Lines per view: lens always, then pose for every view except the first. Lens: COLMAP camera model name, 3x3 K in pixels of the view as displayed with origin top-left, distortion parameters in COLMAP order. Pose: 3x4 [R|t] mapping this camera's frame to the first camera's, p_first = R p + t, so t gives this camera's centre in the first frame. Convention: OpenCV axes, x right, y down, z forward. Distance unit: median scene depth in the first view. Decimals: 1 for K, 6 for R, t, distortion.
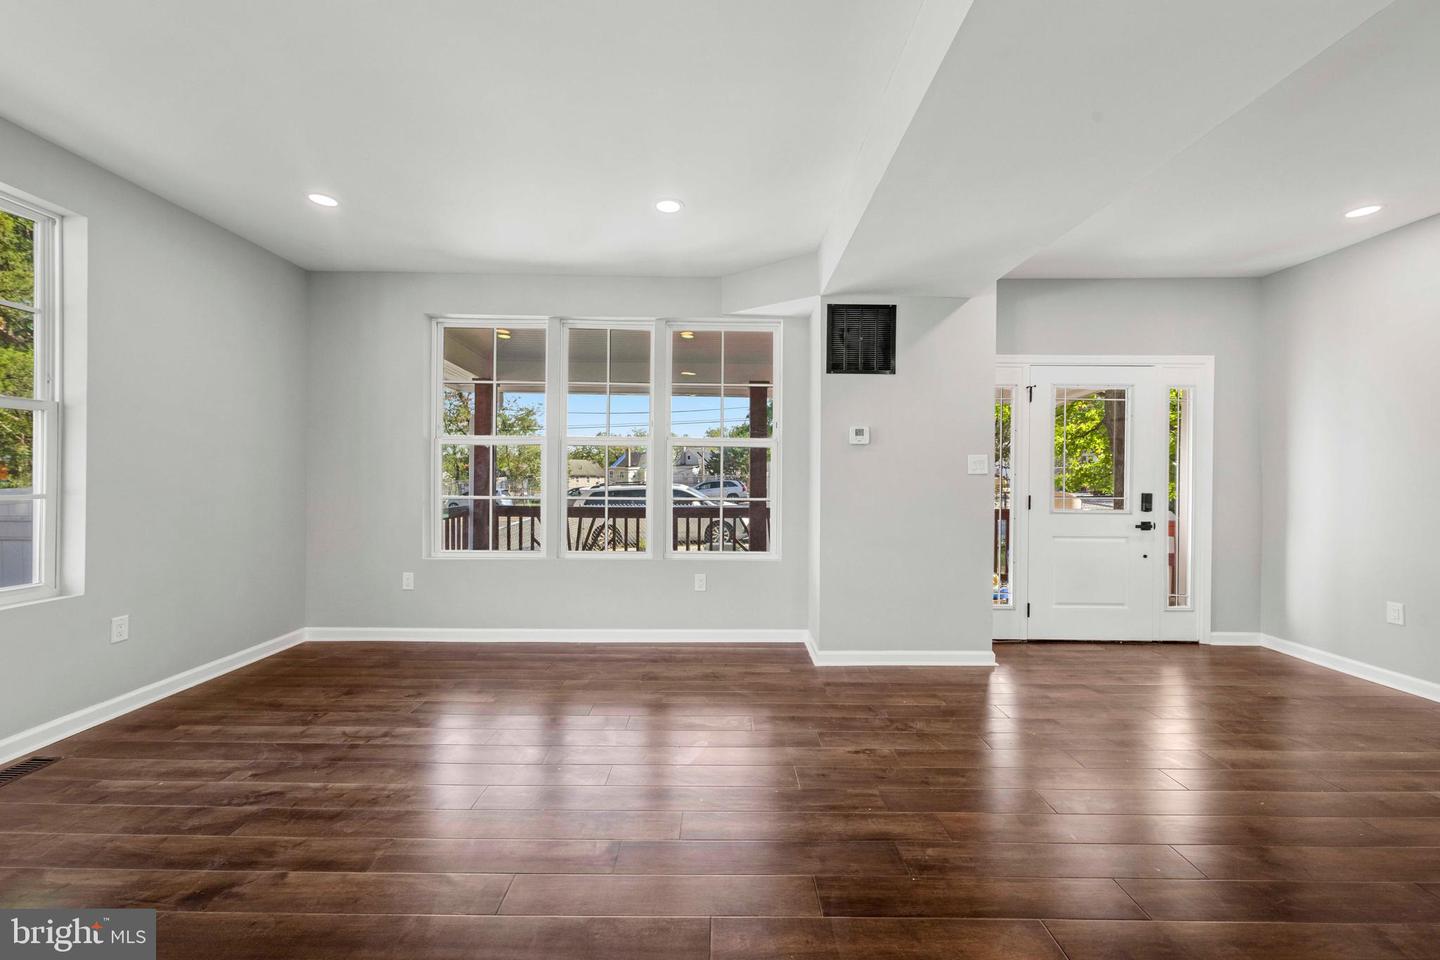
lens RADIAL K [[573.7, 0, 721.4], [0, 573.7, 479.9], [0, 0, 1]] dist [0.002587, -0.000684]
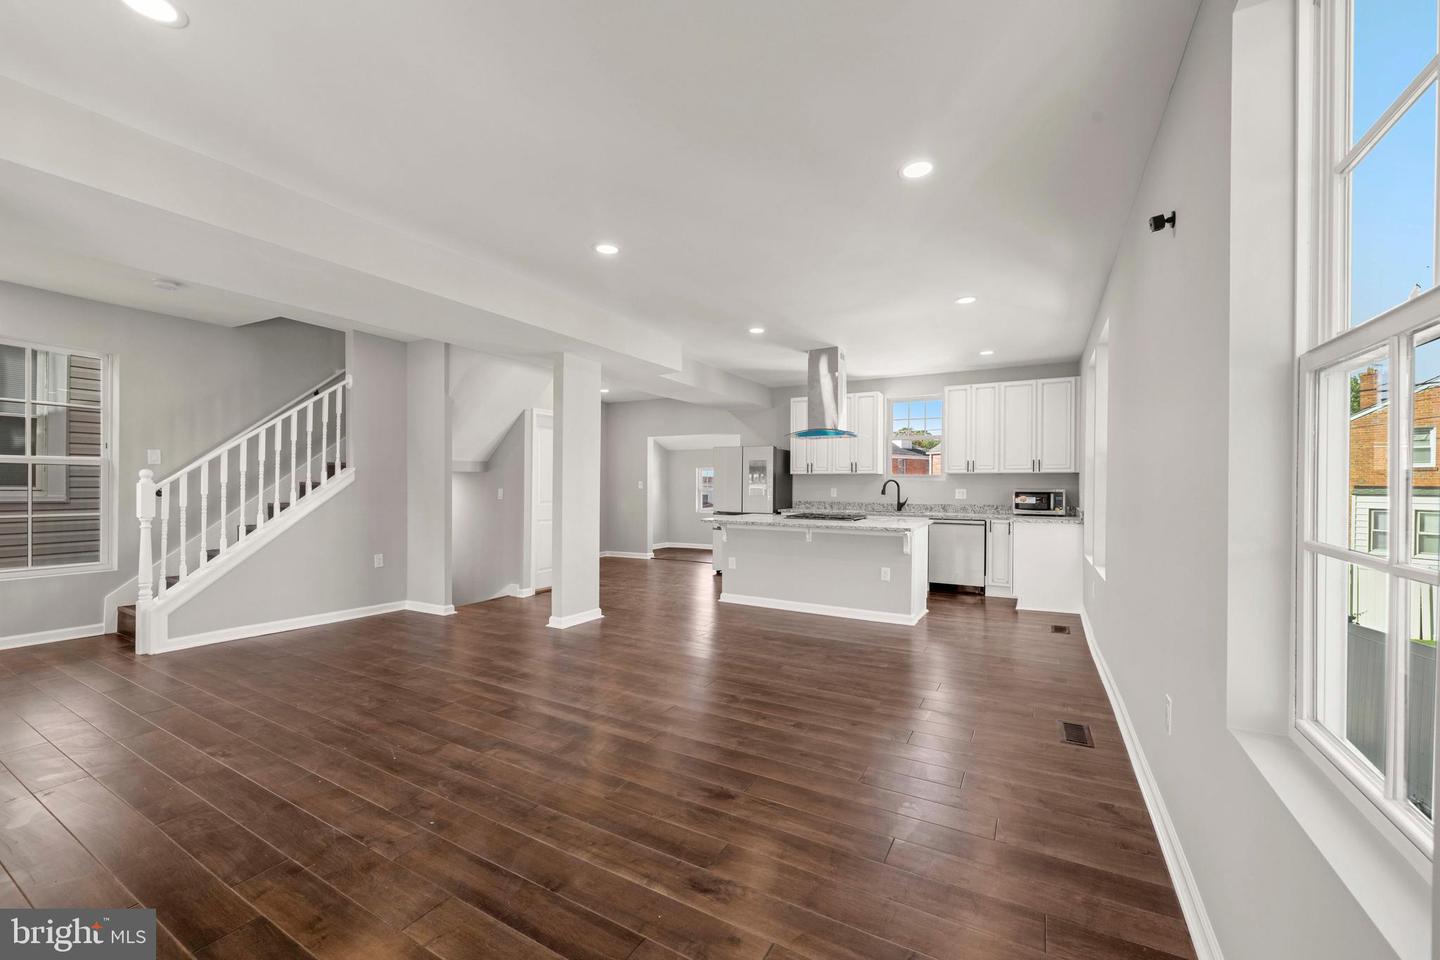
lens RADIAL K [[573.7, 0, 720.3], [0, 573.7, 485.6], [0, 0, 1]] dist [0.002587, -0.000684]
pose [[-0.874598, -0.011694, 0.484708, -1.243556], [-0.009140, 0.999929, 0.007632, -0.025809], [-0.484763, 0.002245, -0.874642, 1.773220]]
